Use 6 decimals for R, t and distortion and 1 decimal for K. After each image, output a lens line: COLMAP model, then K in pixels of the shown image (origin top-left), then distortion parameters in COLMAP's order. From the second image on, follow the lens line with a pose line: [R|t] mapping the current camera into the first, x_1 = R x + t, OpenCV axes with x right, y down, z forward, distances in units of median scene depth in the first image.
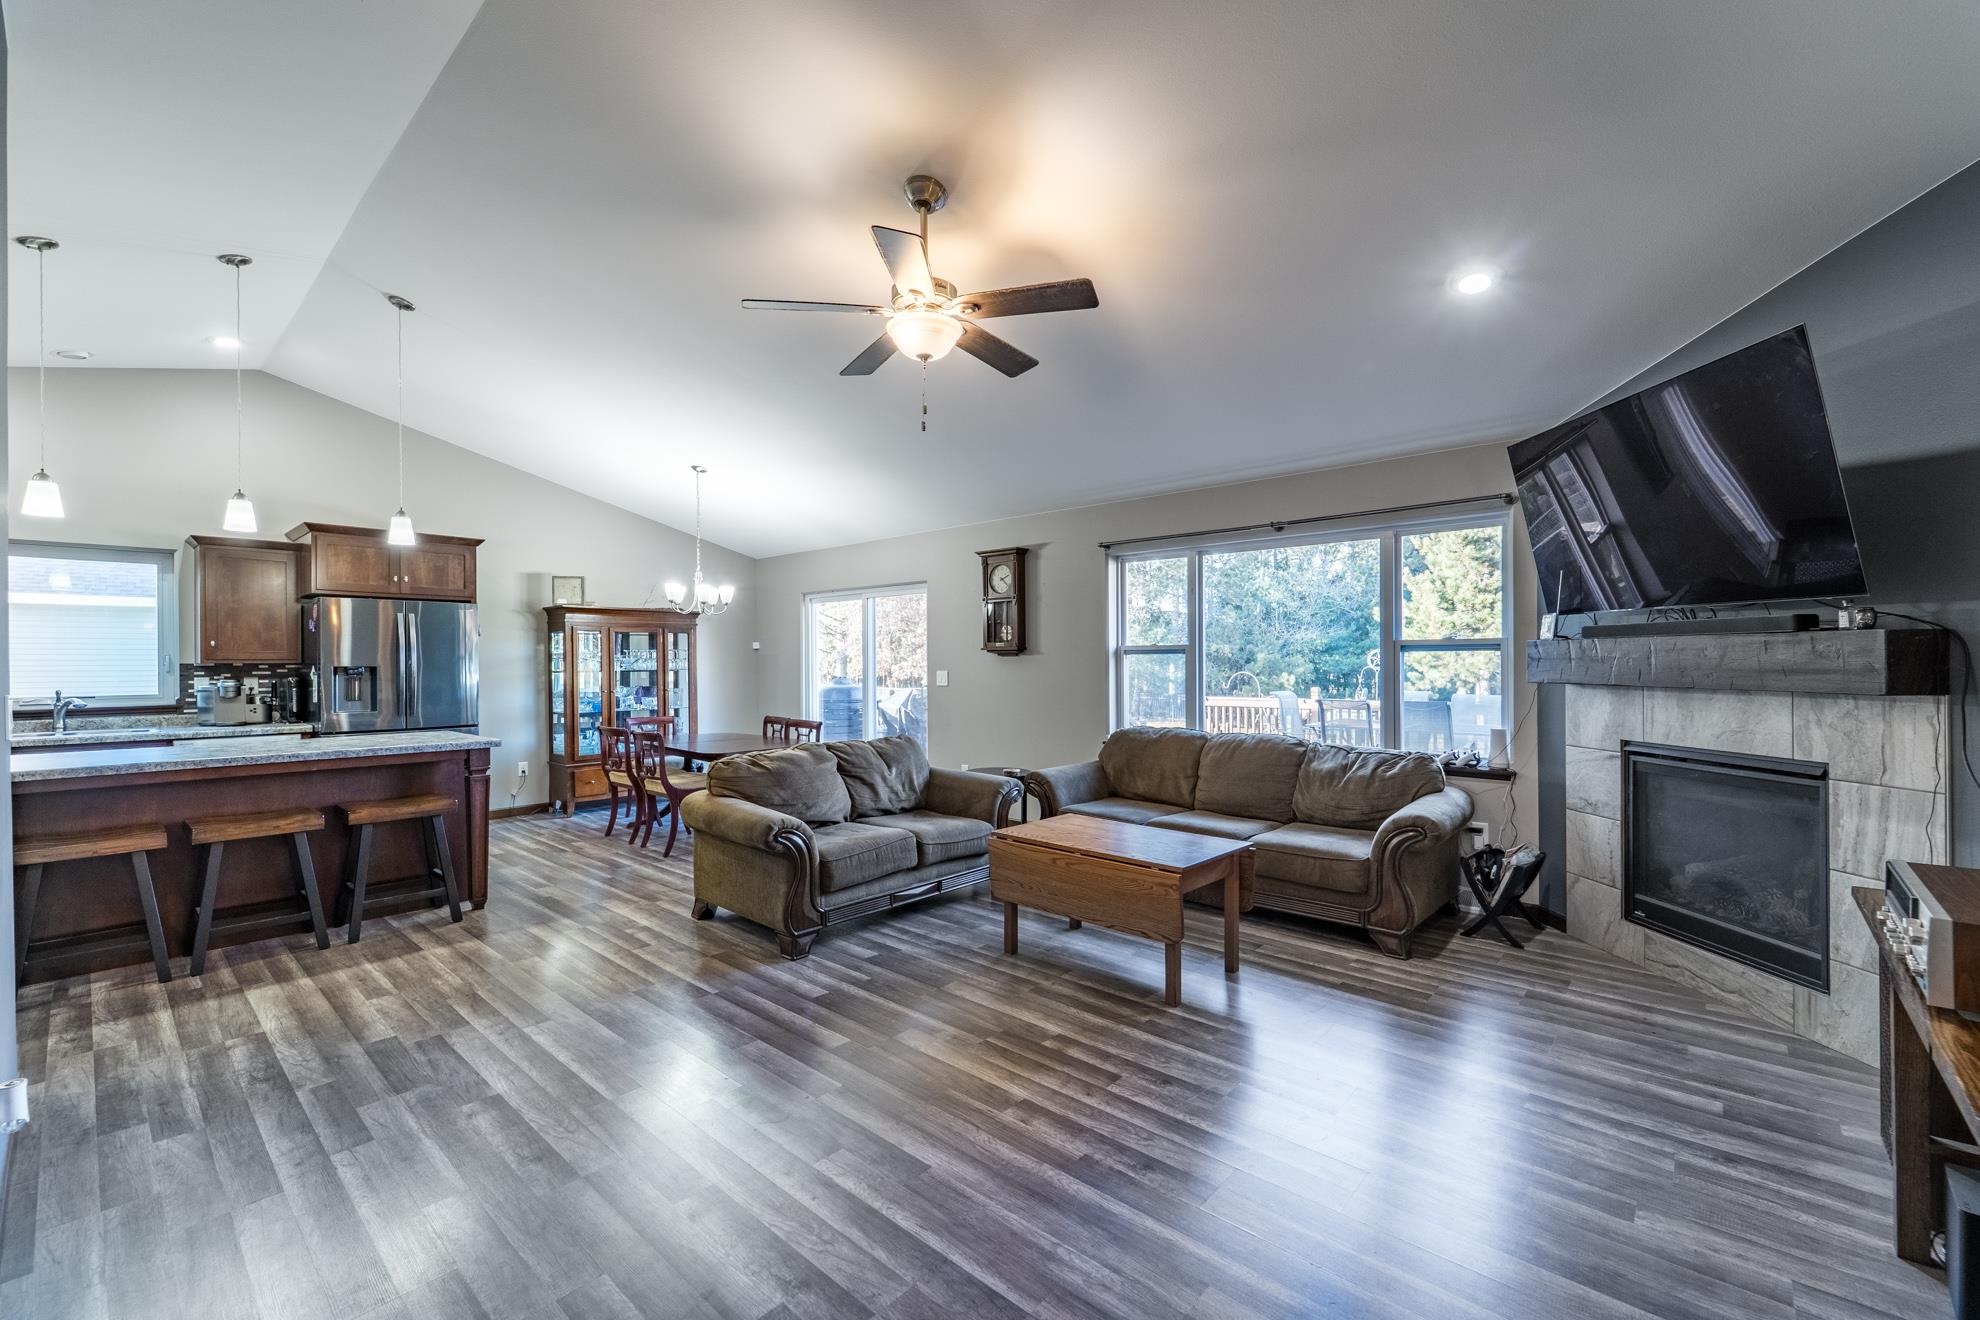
lens RADIAL K [[800.9, 0, 1024.0], [0, 800.9, 664.1], [0, 0, 1]] dist [-0.001304, -0.000581]
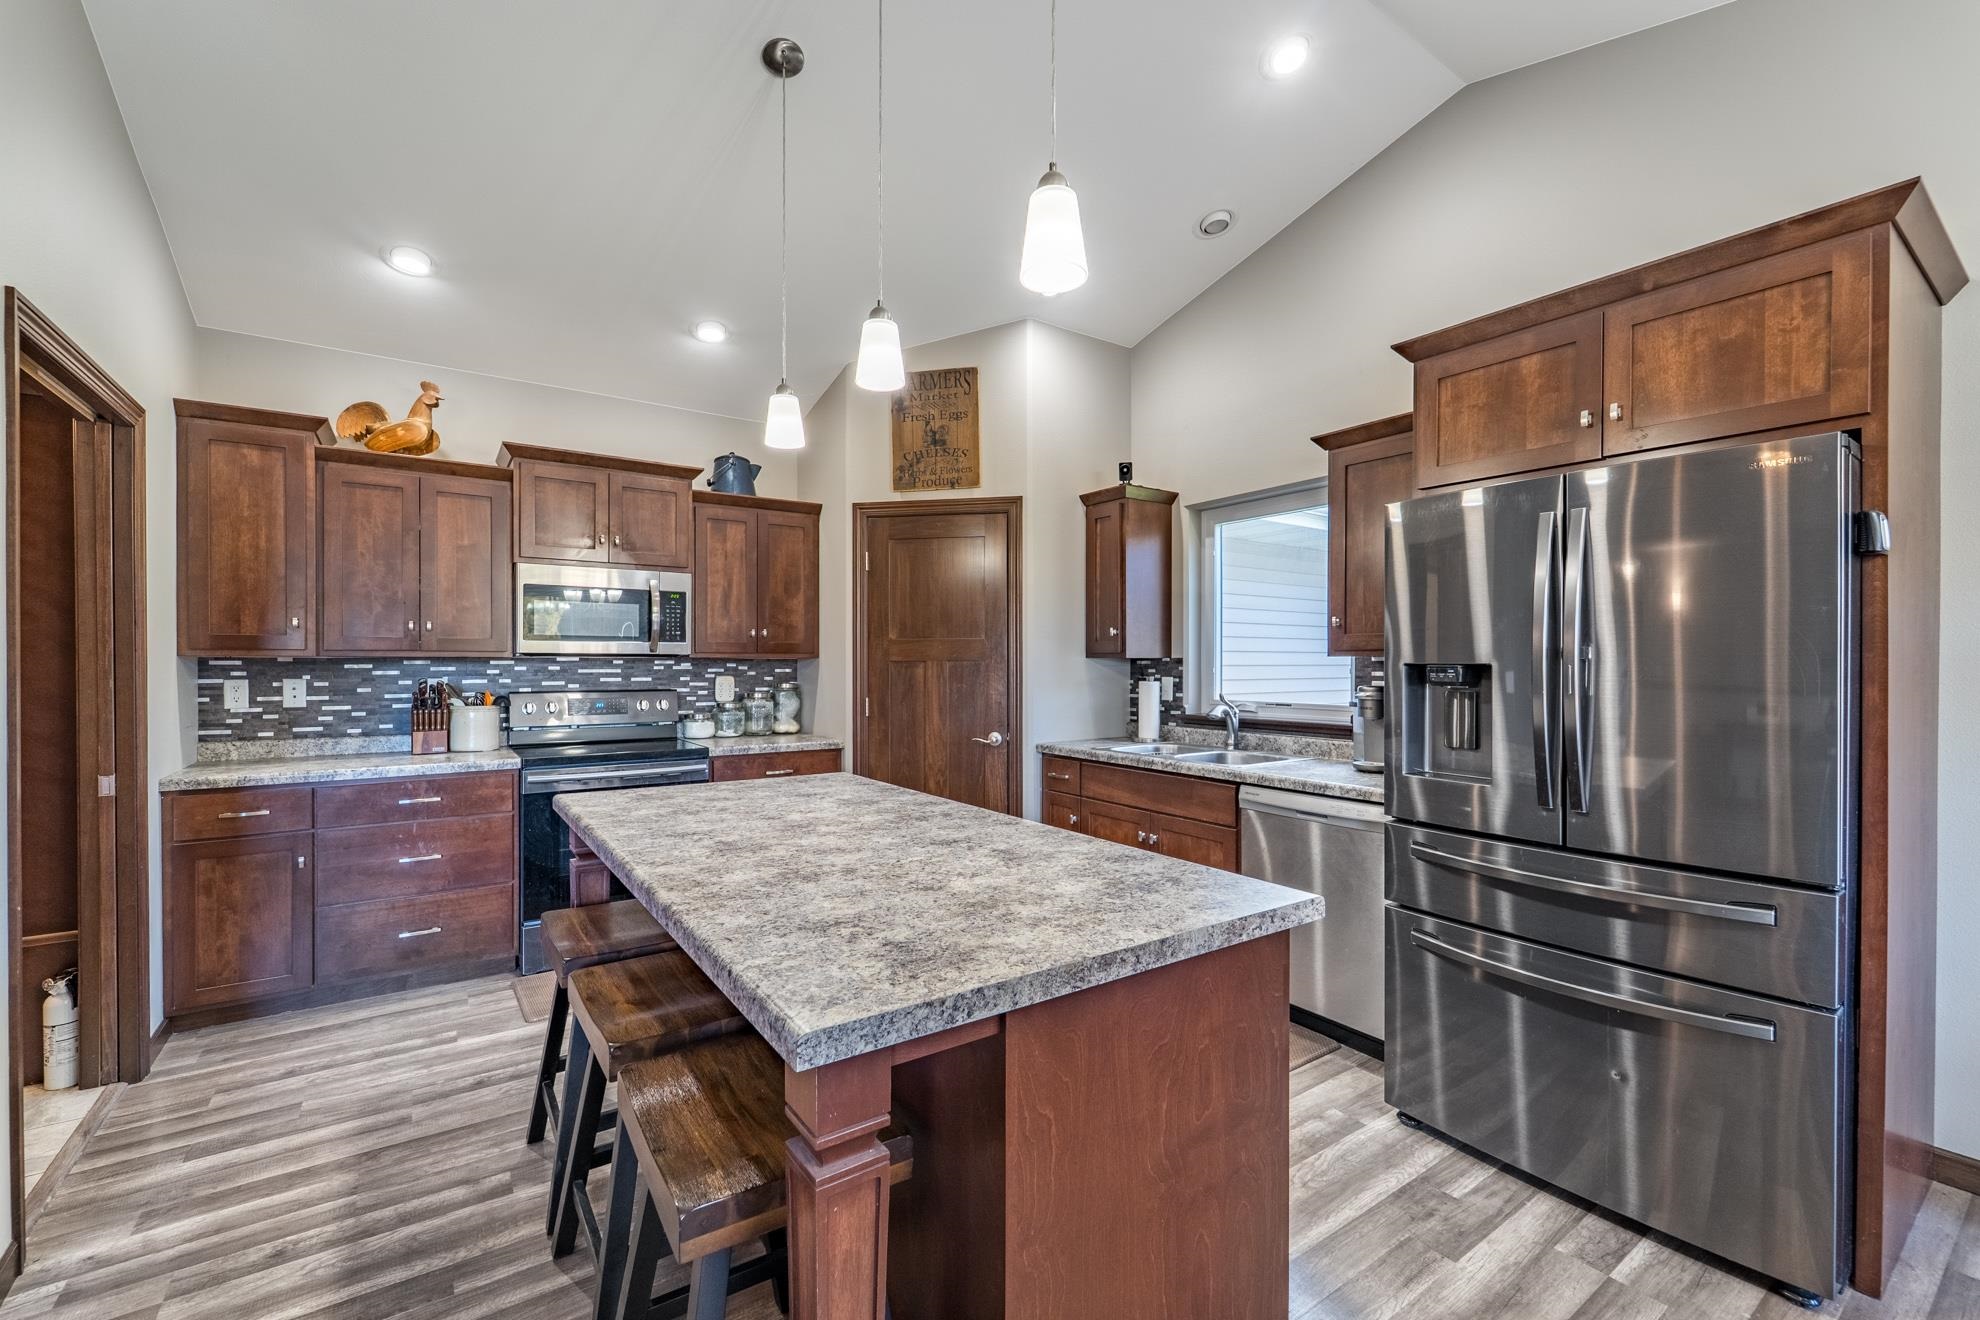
lens RADIAL K [[813.2, 0, 936.1], [0, 813.2, 663.1], [0, 0, 1]] dist [0.003137, 0.000080]
pose [[-0.282952, 0.005559, -0.959118, -0.552192], [0.000174, 0.999983, 0.005744, -0.000087], [0.959134, 0.001459, -0.282948, 1.283293]]
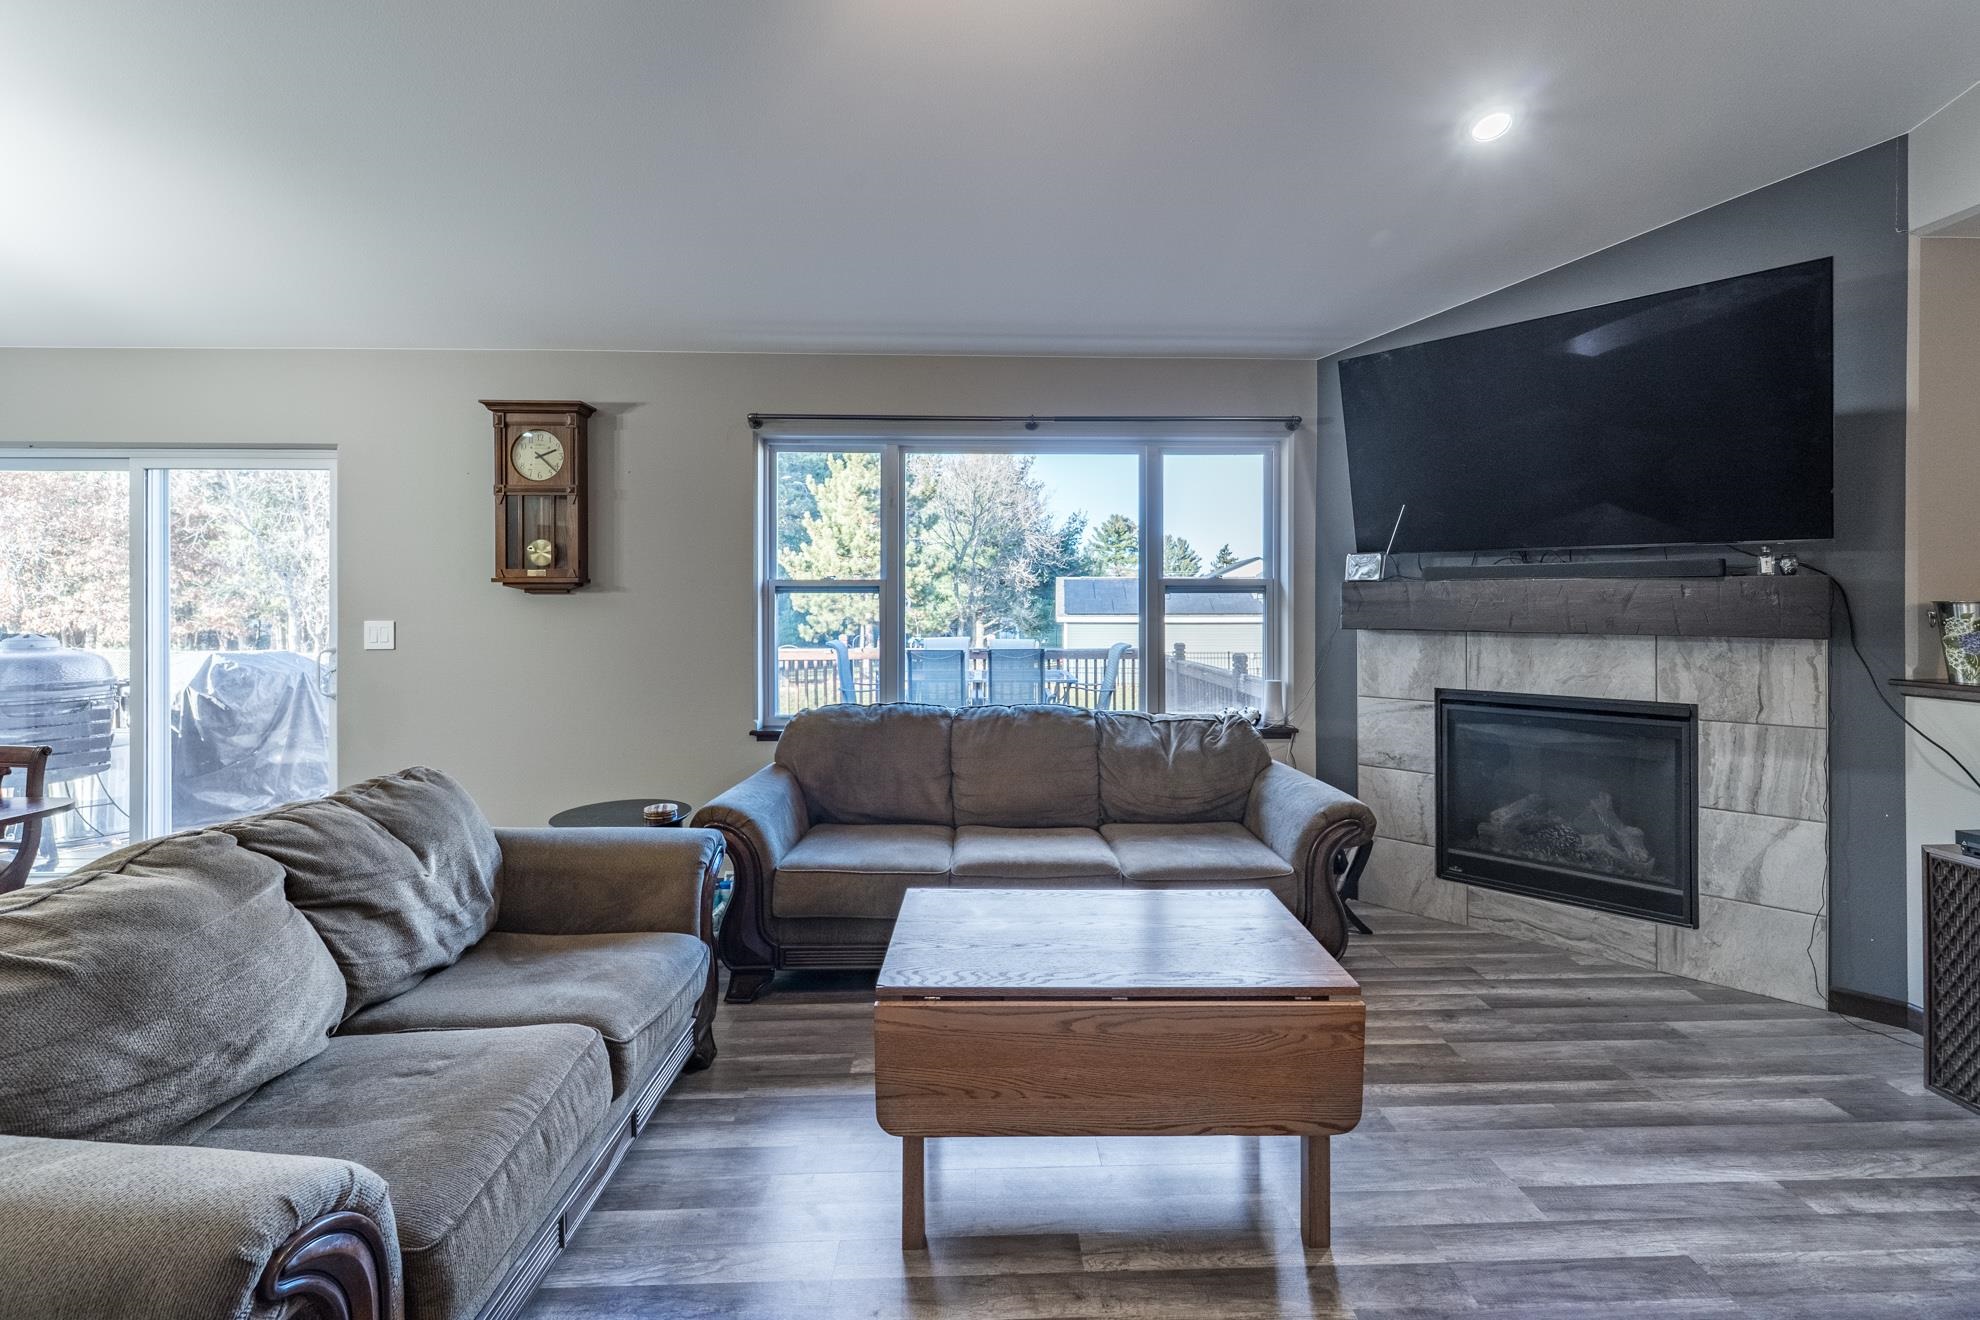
lens RADIAL K [[819.0, 0, 983.2], [0, 819.0, 602.1], [0, 0, 1]] dist [0.002298, -0.000228]
pose [[0.747388, 0.006208, 0.664359, -0.287842], [-0.001589, 0.999970, -0.007556, 0.000716], [-0.664386, 0.004592, 0.747376, 0.604636]]
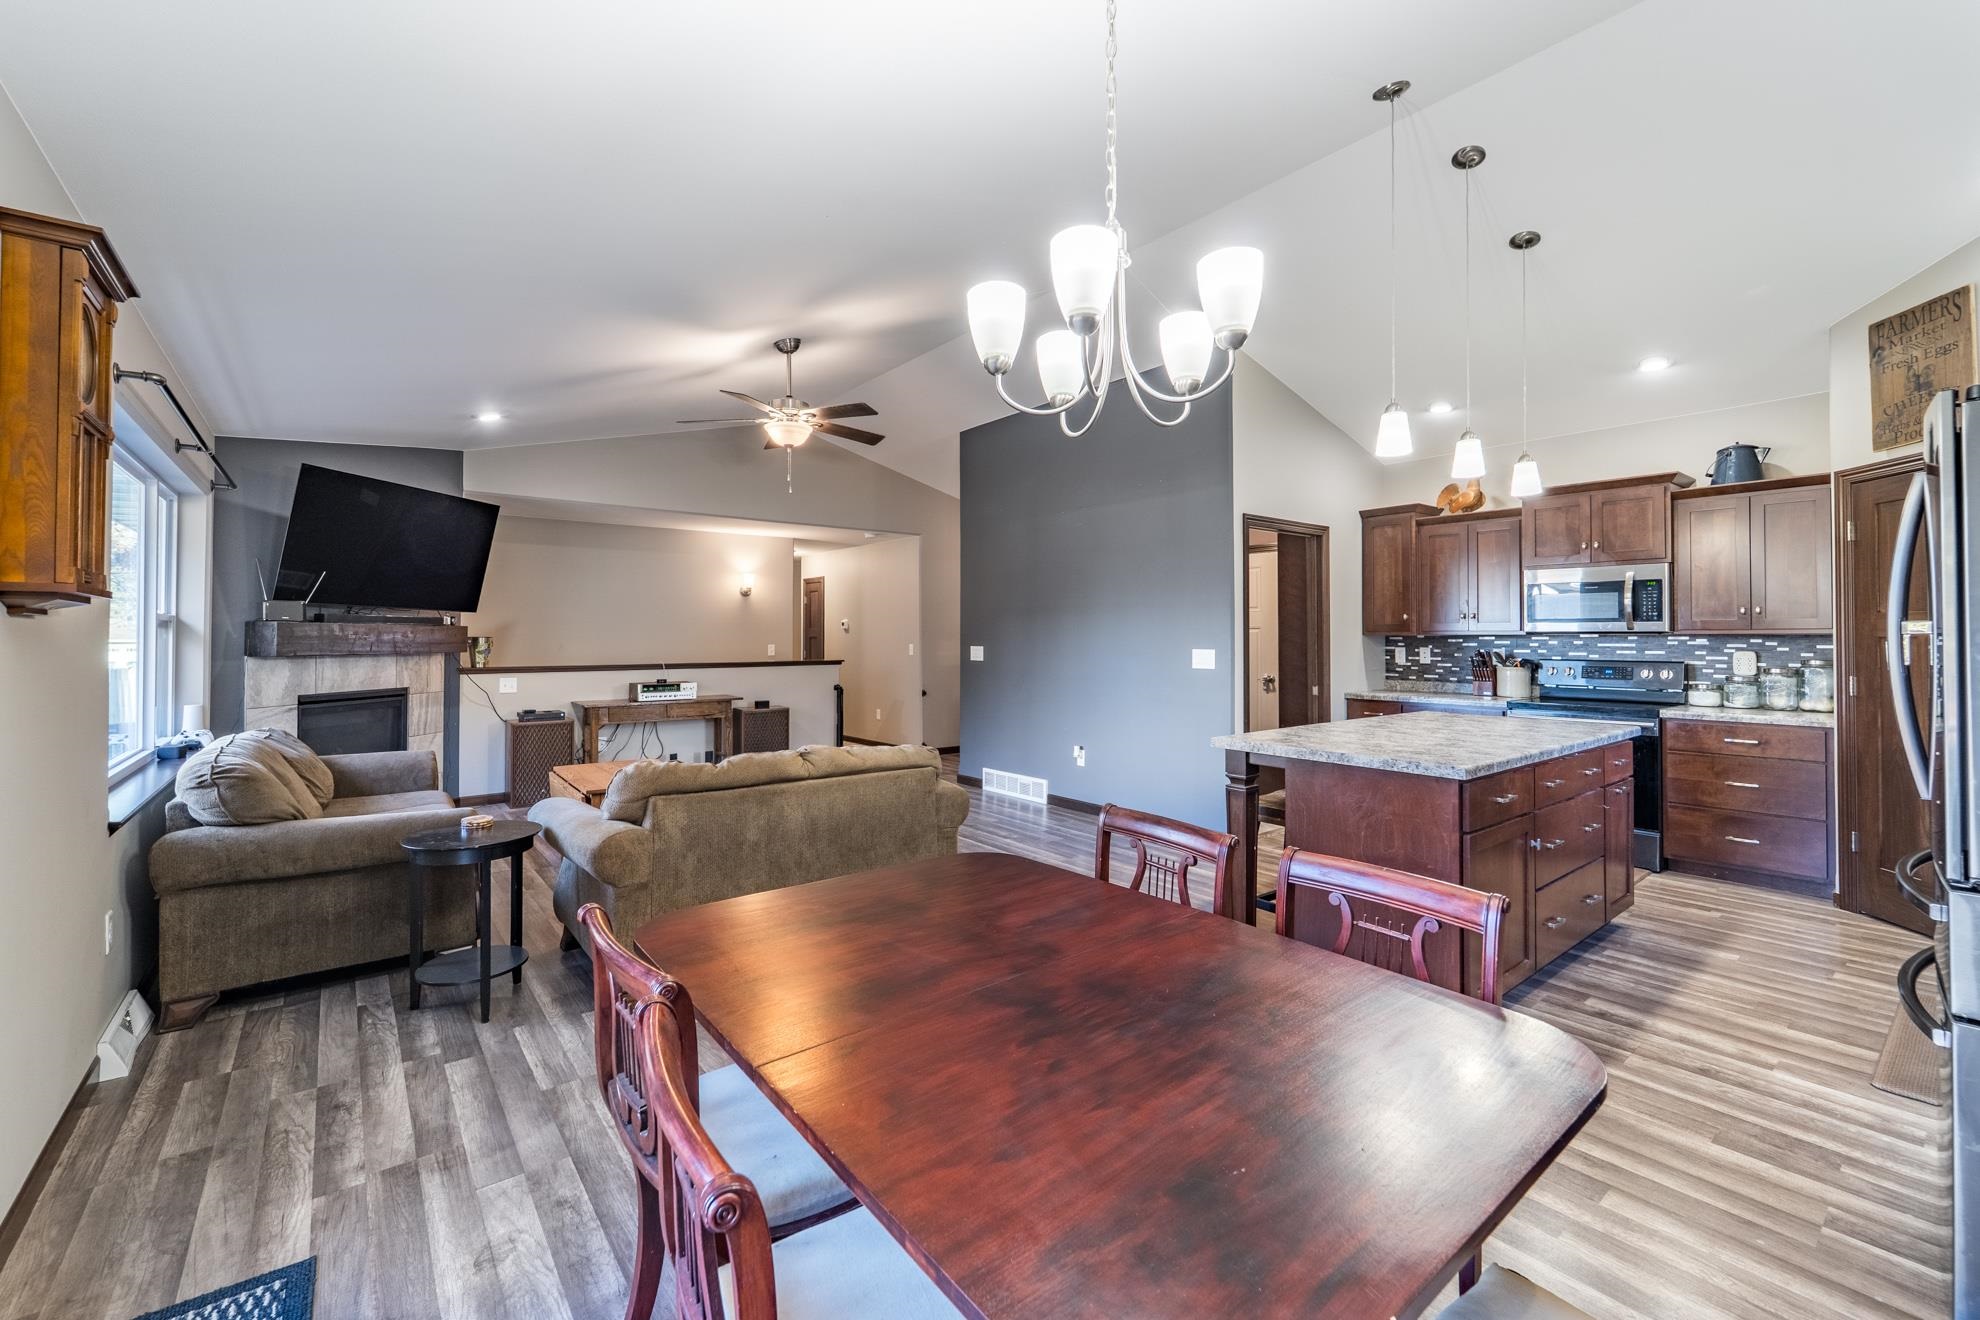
lens RADIAL K [[809.0, 0, 1032.9], [0, 809.0, 626.1], [0, 0, 1]] dist [-0.010064, -0.000127]
pose [[-0.986290, 0.006512, 0.164895, -0.729109], [0.004398, 0.999903, -0.013182, -0.001784], [-0.164965, -0.012276, -0.986223, 2.090492]]
